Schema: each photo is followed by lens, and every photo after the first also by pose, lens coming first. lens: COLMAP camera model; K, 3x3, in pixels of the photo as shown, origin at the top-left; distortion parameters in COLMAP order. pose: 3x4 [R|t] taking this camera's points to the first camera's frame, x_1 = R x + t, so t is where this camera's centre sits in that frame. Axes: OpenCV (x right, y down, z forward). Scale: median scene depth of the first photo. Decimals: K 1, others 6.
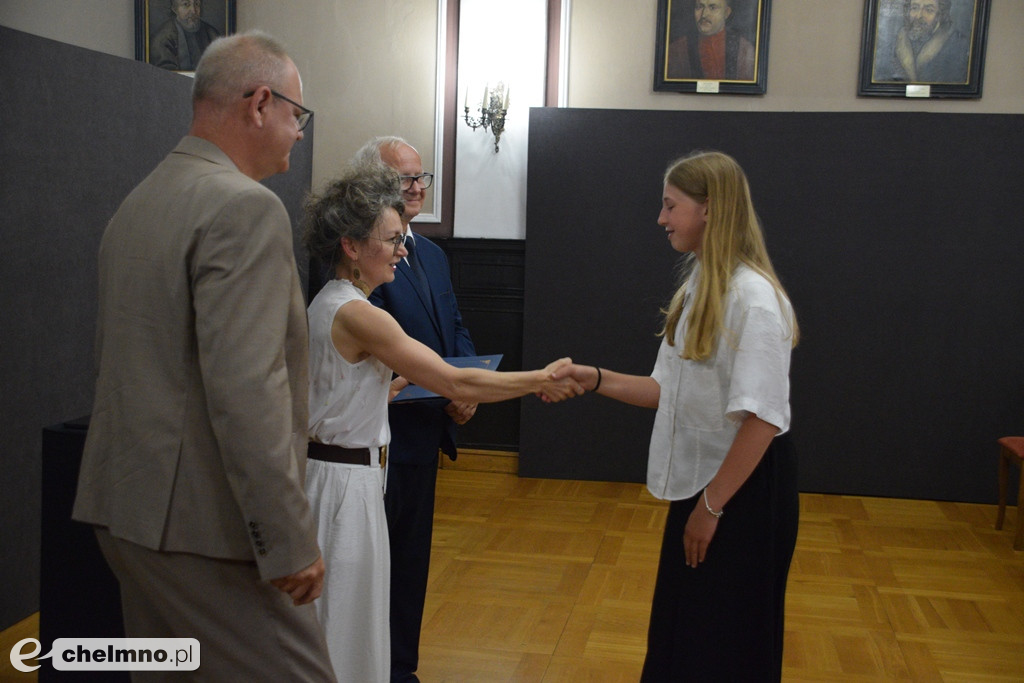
lens RADIAL K [[1299.6, 0, 495.4], [0, 1299.6, 334.2], [0, 0, 1]] dist [-0.047559, 0.319365]
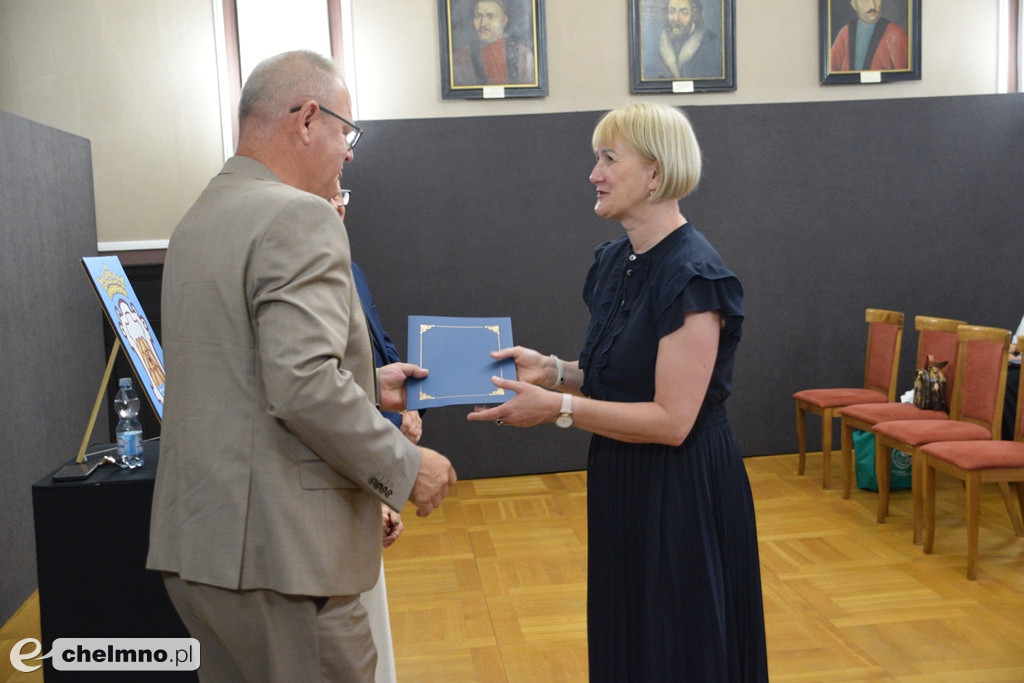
lens RADIAL K [[1286.4, 0, 511.0], [0, 1286.4, 344.4], [0, 0, 1]] dist [-0.003337, 0.044216]
pose [[0.953848, -0.105498, 0.281147, -0.137818], [0.105926, 0.994279, 0.013718, -0.002444], [-0.280986, 0.016696, 0.959567, 0.009352]]
